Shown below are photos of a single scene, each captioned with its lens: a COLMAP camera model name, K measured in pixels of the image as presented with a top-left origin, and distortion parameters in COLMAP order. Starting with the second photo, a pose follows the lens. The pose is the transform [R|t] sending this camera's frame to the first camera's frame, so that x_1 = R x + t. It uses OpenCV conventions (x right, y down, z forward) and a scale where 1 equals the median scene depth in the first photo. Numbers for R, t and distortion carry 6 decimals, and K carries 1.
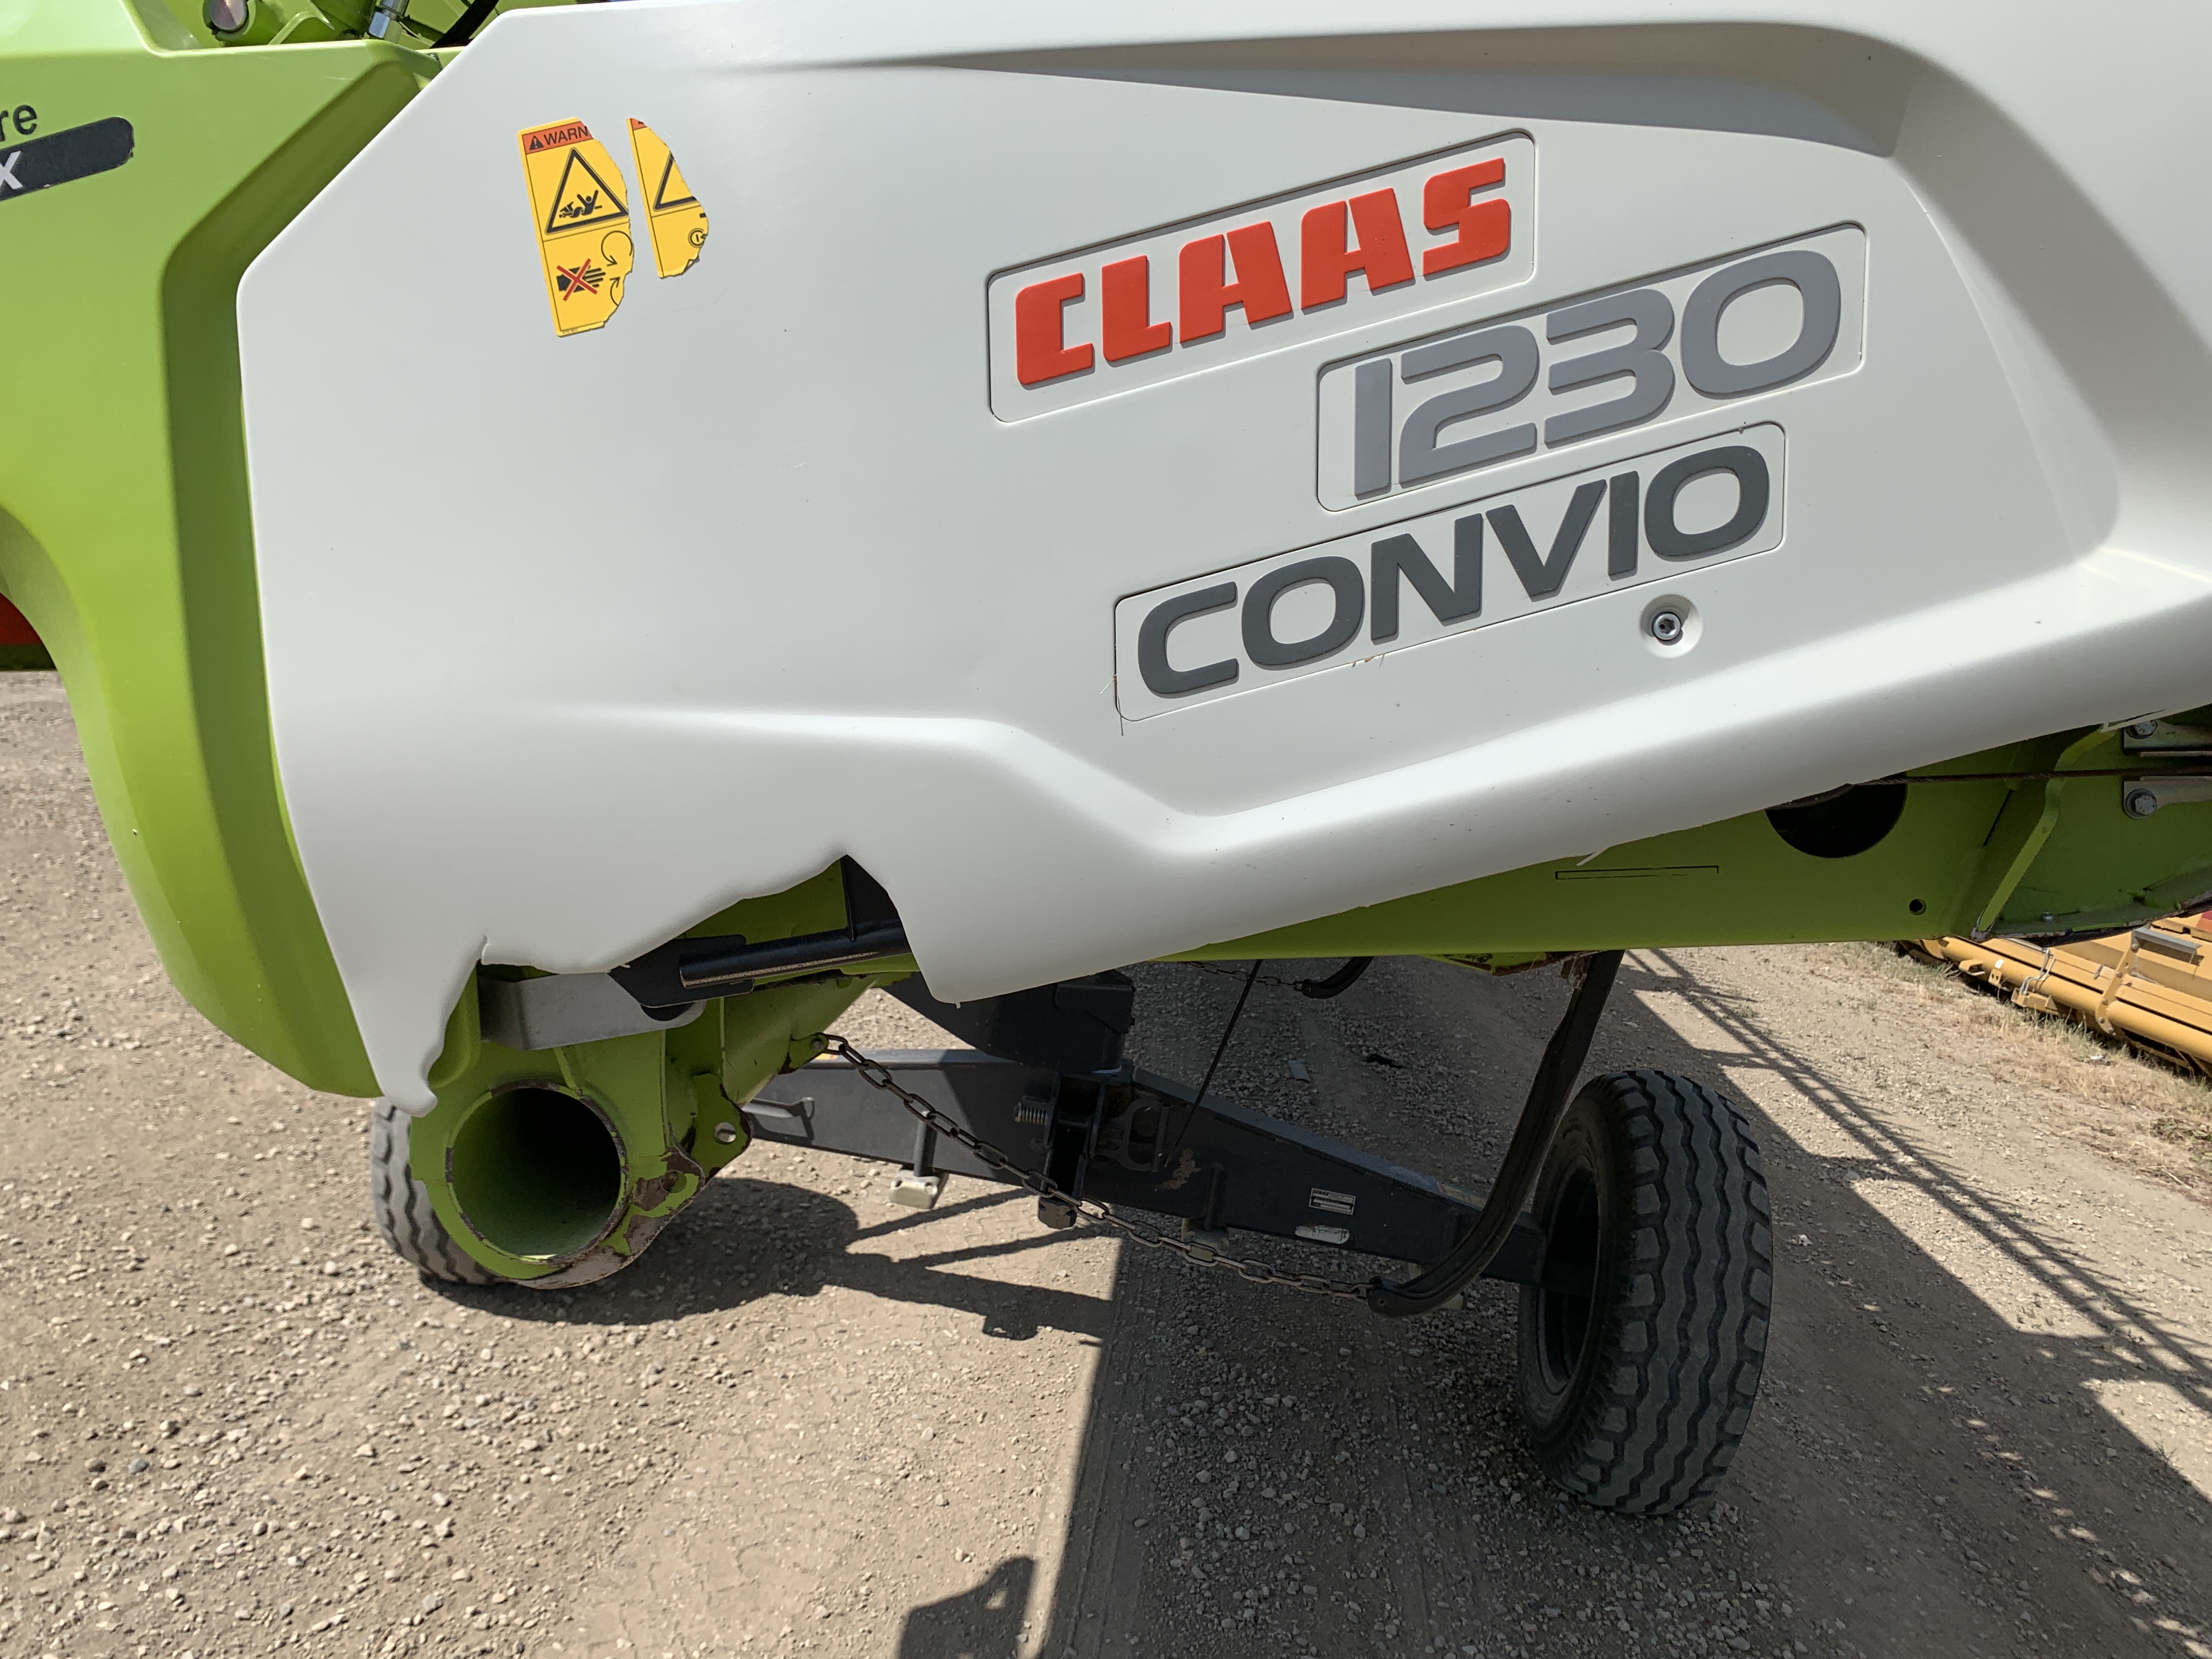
lens RADIAL K [[1710.7, 0, 1106.0], [0, 1710.7, 829.5], [0, 0, 1]] dist [0.062008, -0.135248]
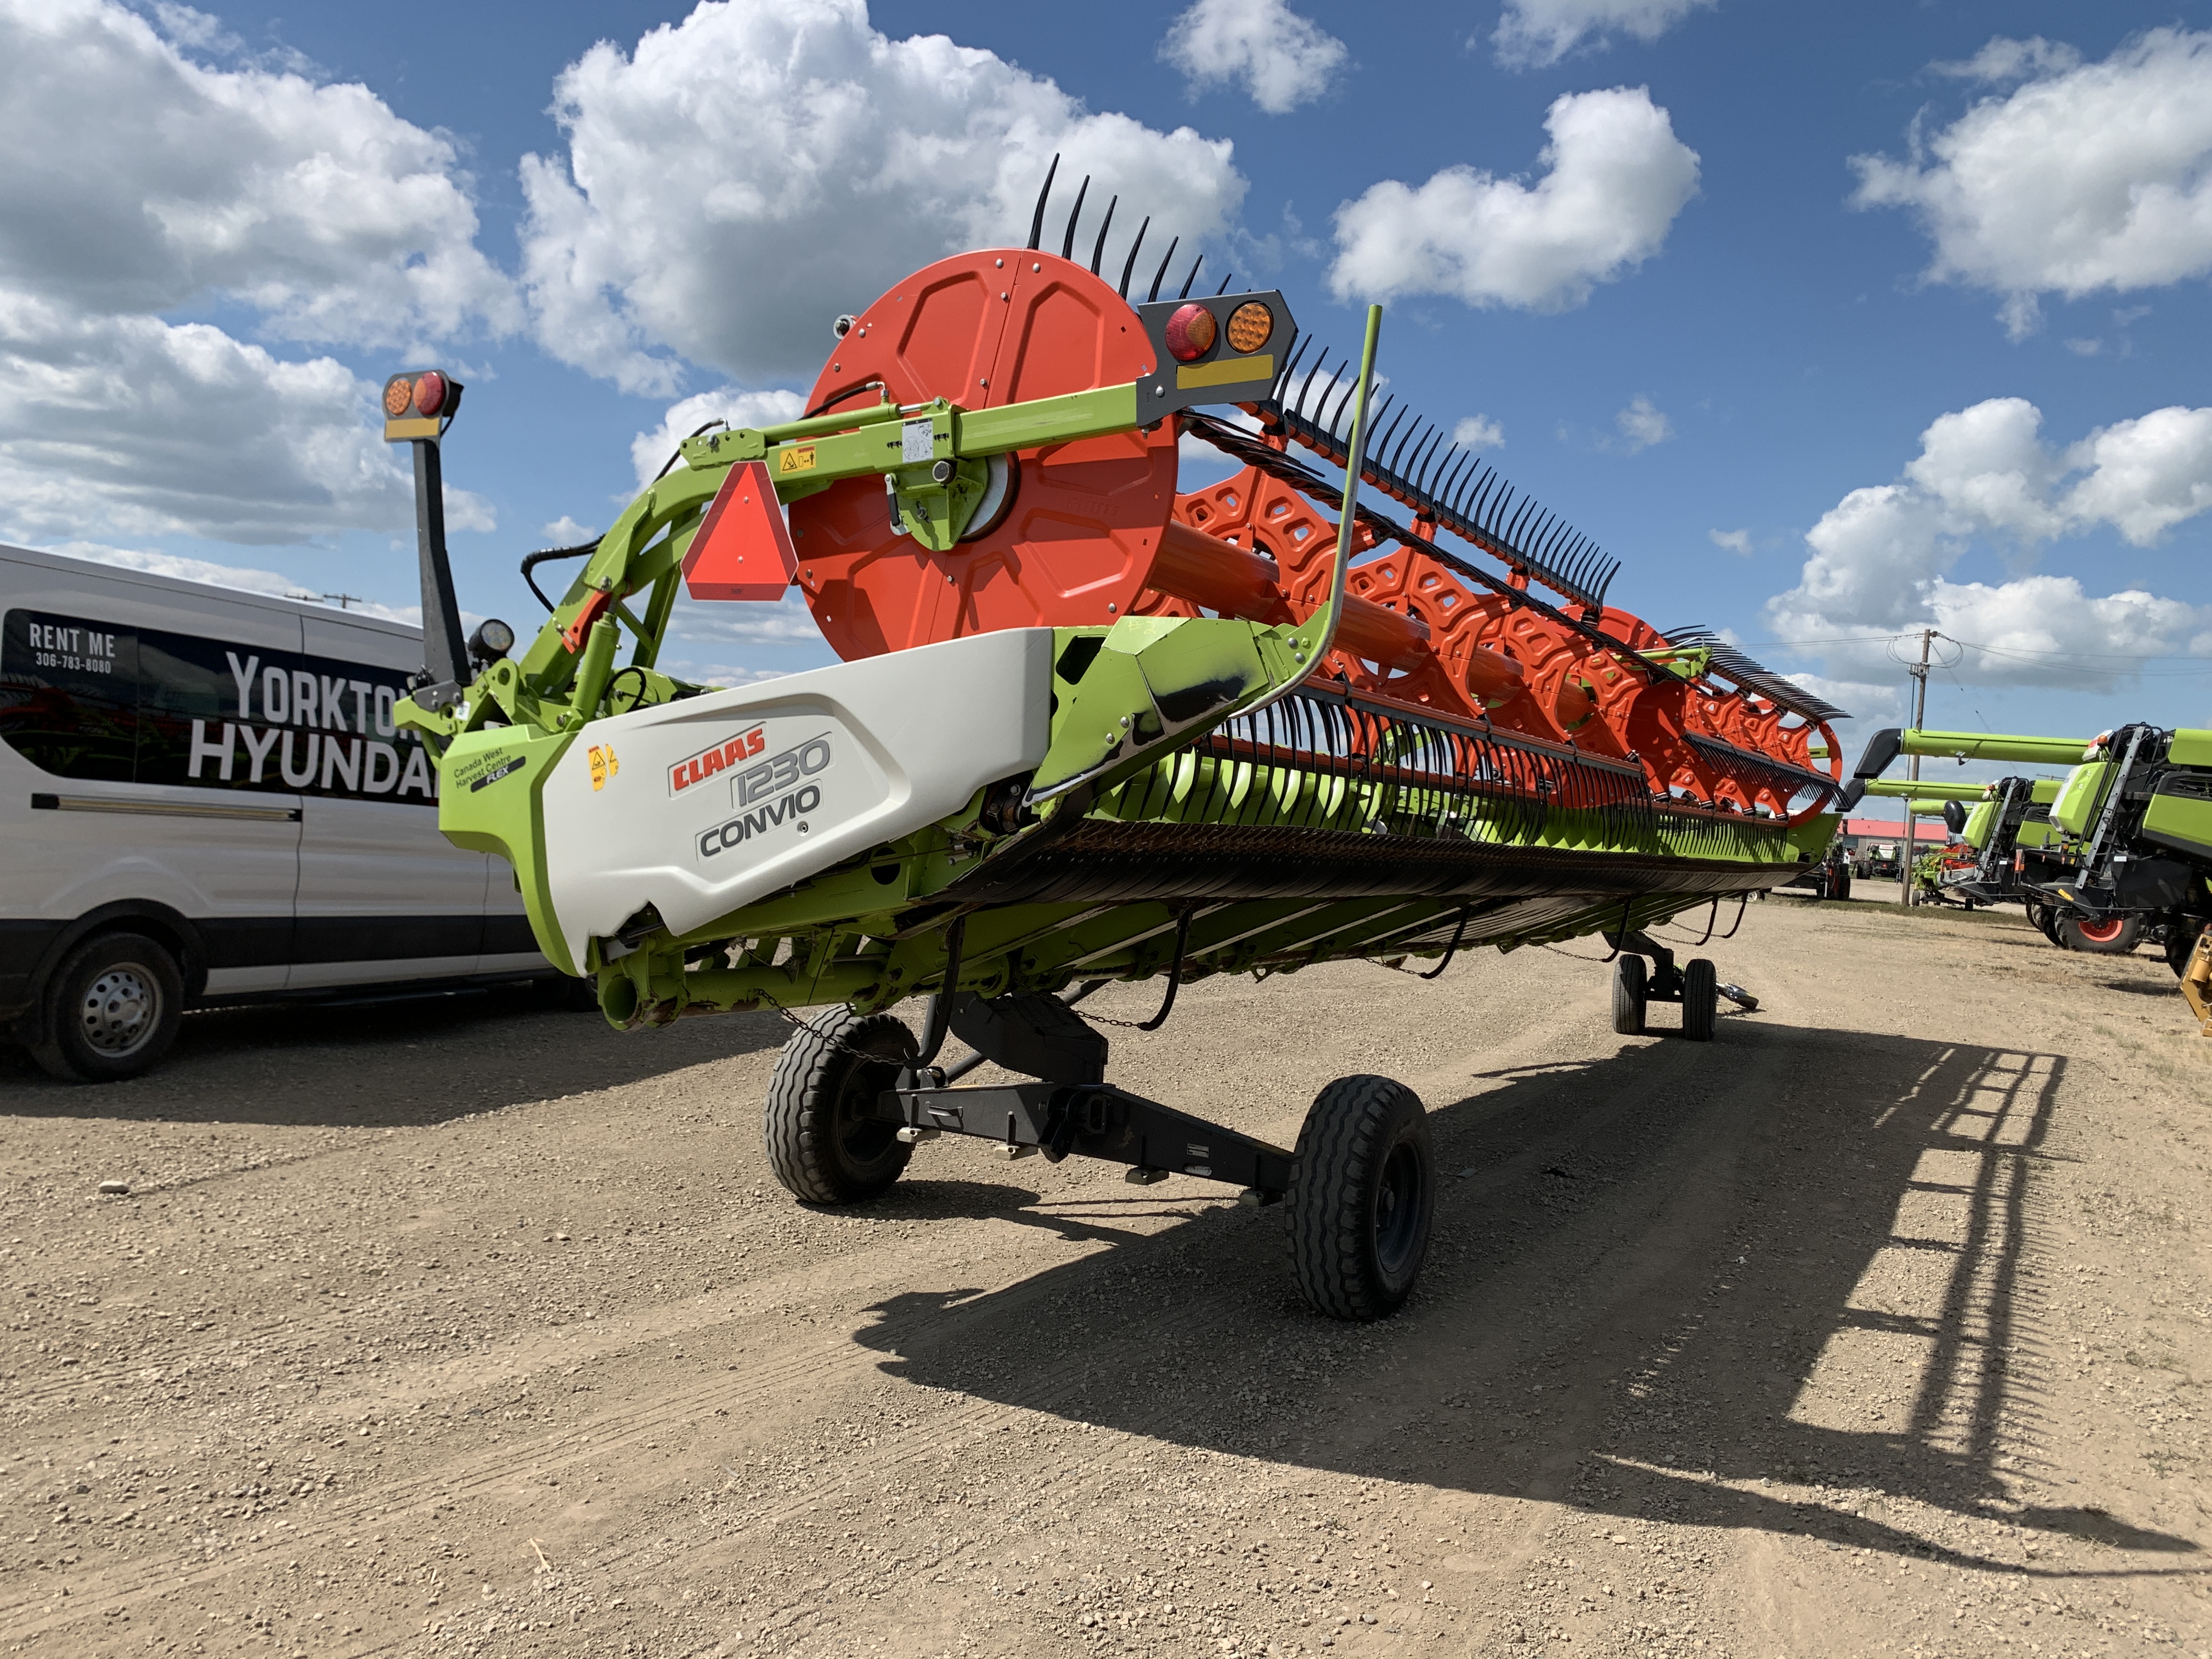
lens RADIAL K [[1699.7, 0, 1103.0], [0, 1699.7, 814.9], [0, 0, 1]] dist [0.137625, -0.213370]
pose [[0.899948, -0.107650, -0.422499, 2.768478], [0.028782, 0.981594, -0.188797, 0.661858], [0.435047, 0.157747, 0.886482, -2.399837]]
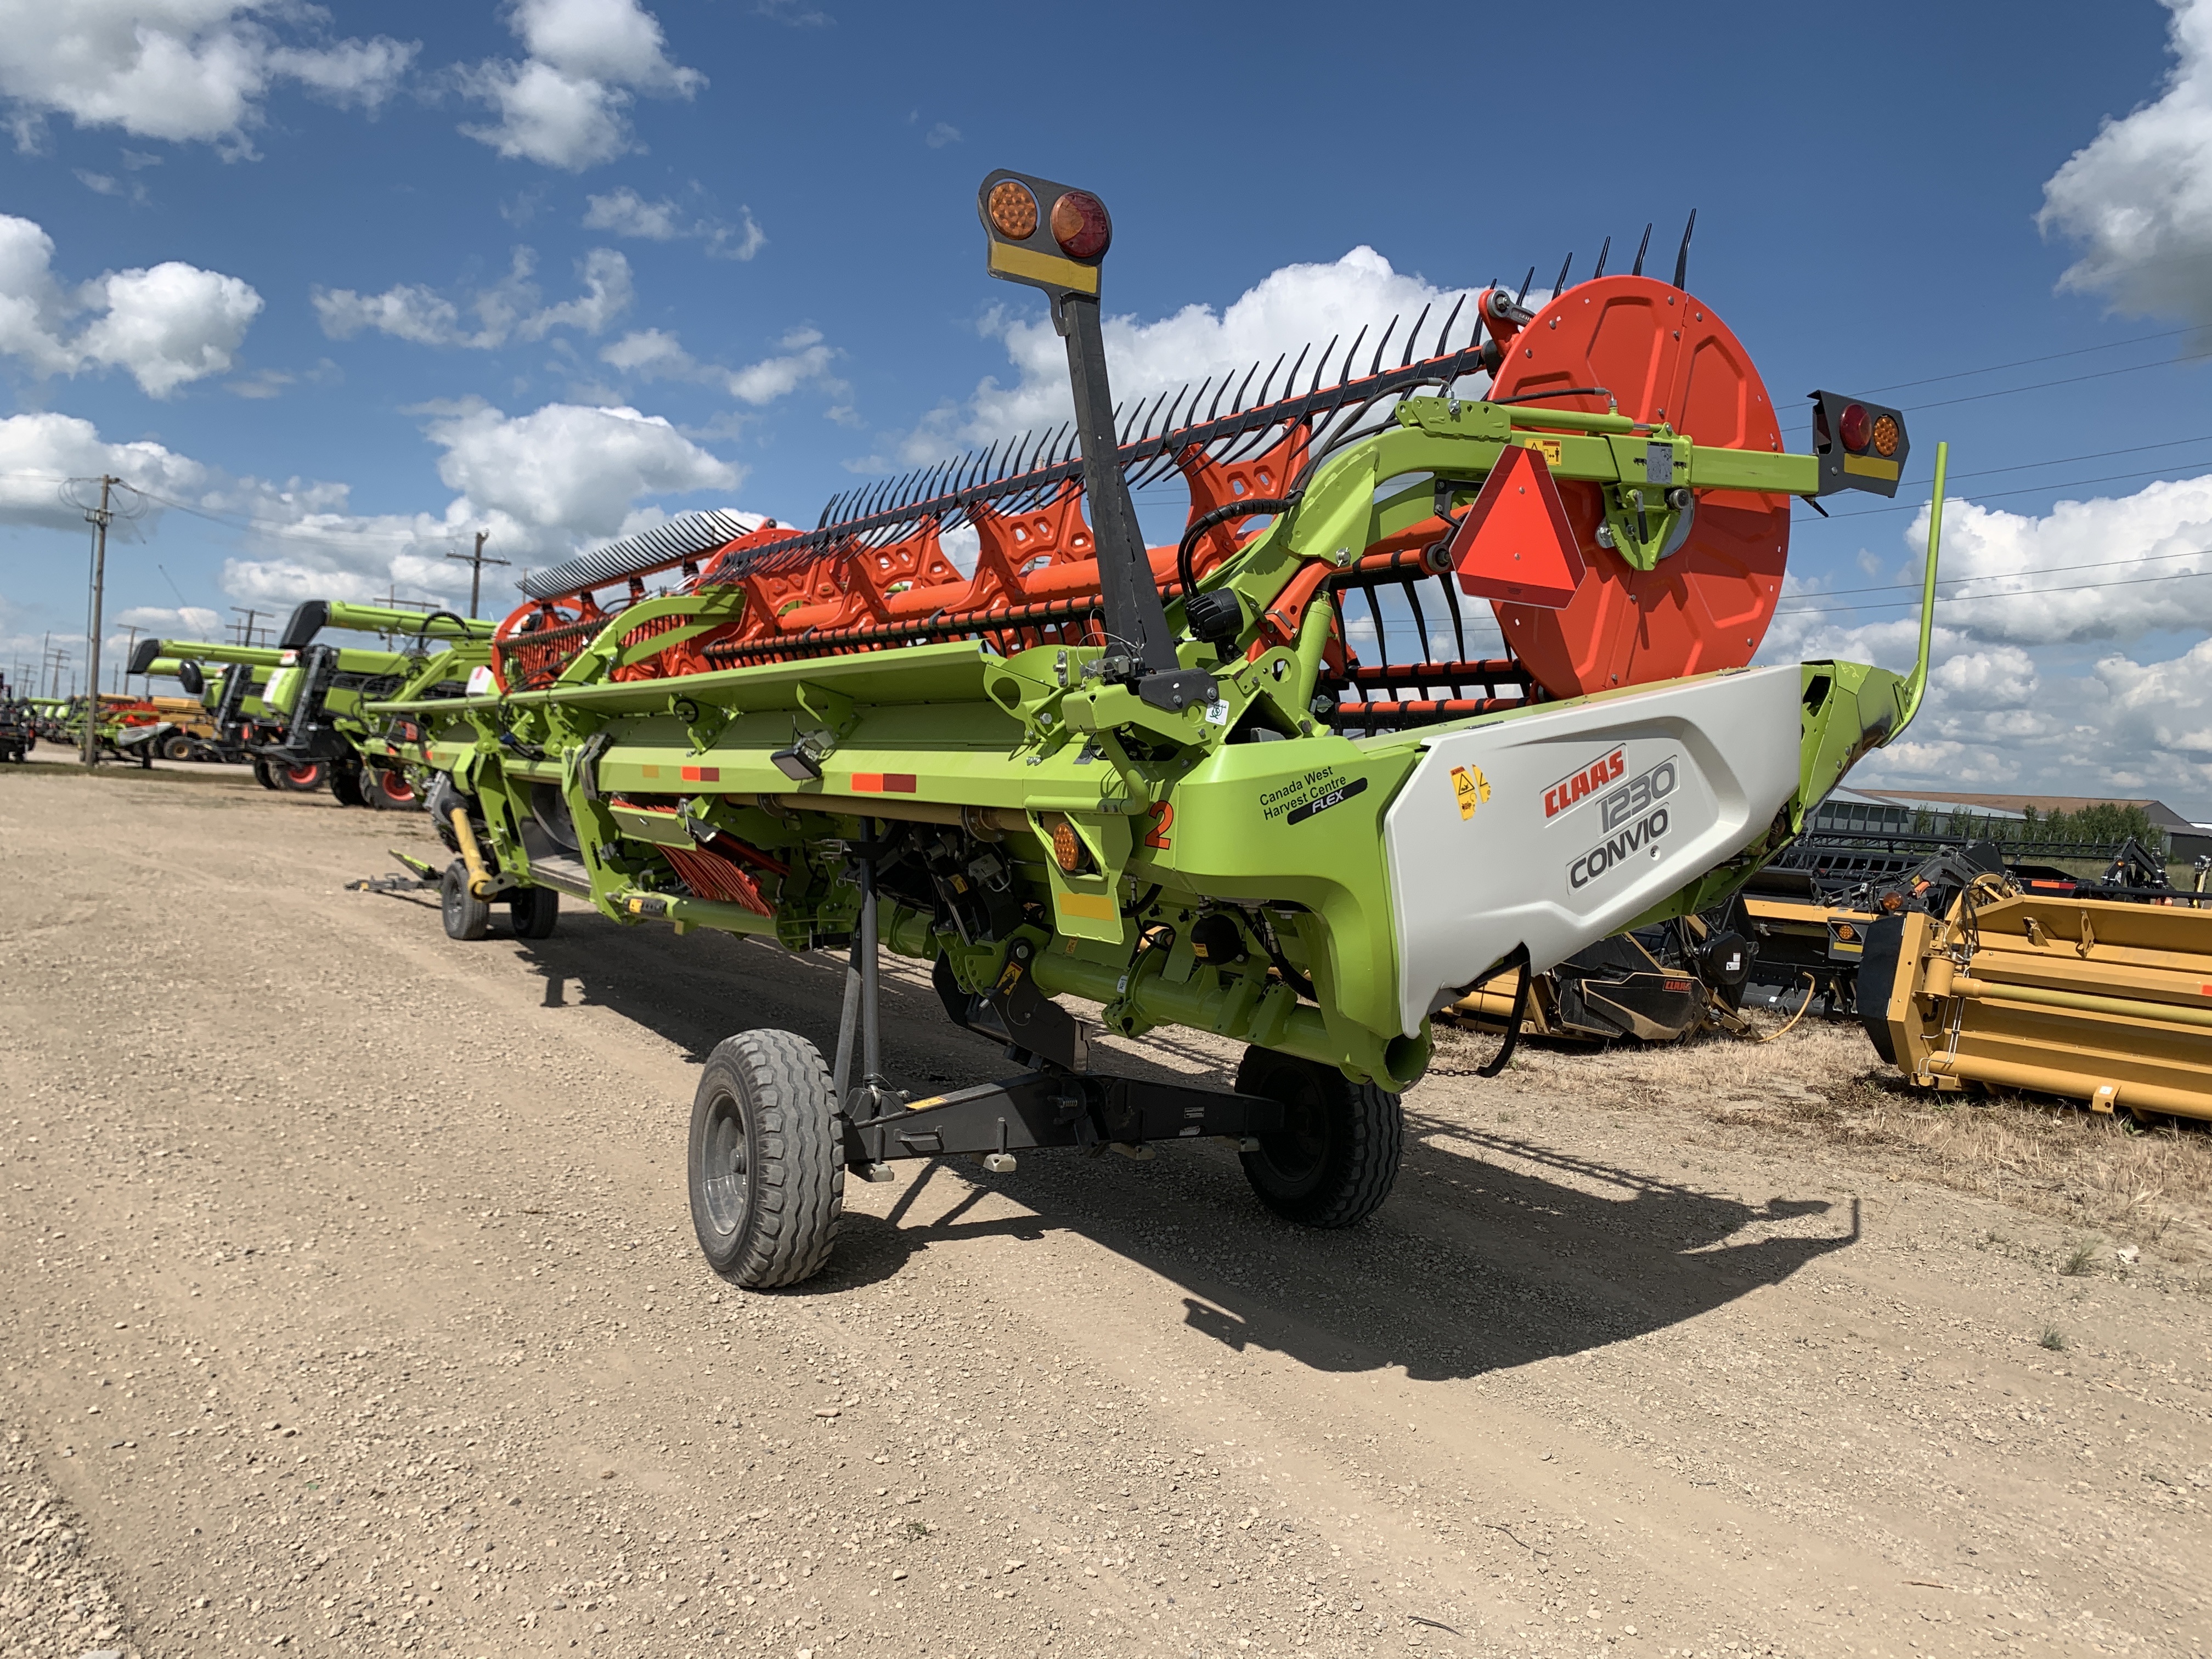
lens RADIAL K [[1663.8, 0, 1106.0], [0, 1663.8, 829.5], [0, 0, 1]] dist [0.120134, -0.115193]
pose [[0.817624, -0.136236, 0.559403, -3.044506], [0.155144, 0.987795, 0.013807, -0.438267], [-0.554456, 0.075499, 0.828781, -1.651350]]
